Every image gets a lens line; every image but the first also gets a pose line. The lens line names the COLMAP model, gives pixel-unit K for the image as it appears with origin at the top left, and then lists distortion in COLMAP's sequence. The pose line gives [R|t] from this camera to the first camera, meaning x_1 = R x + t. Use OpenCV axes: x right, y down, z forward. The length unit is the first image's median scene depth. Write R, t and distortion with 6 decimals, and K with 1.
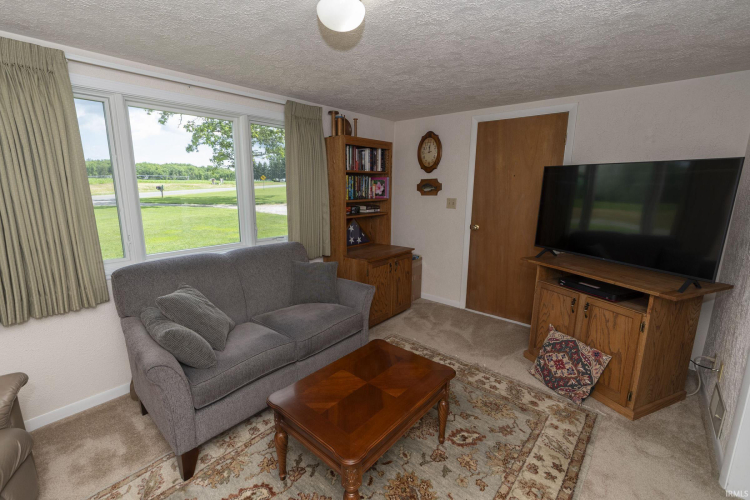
lens RADIAL K [[329.4, 0, 375.0], [0, 329.4, 250.0], [0, 0, 1]] dist [-0.001048, -0.000135]
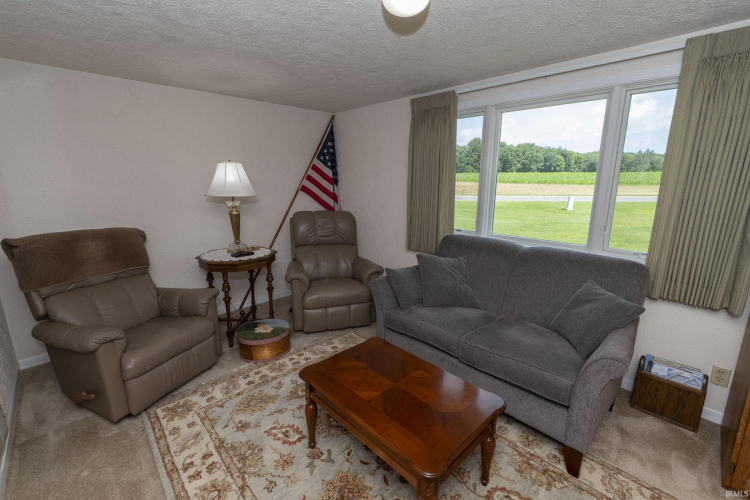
lens RADIAL K [[329.4, 0, 375.0], [0, 329.4, 250.0], [0, 0, 1]] dist [-0.001048, -0.000135]
pose [[-0.095708, 0.216318, -0.971620, 0.483669], [-0.191905, 0.953780, 0.231250, -0.105408], [0.976736, 0.208591, -0.049772, 0.538919]]
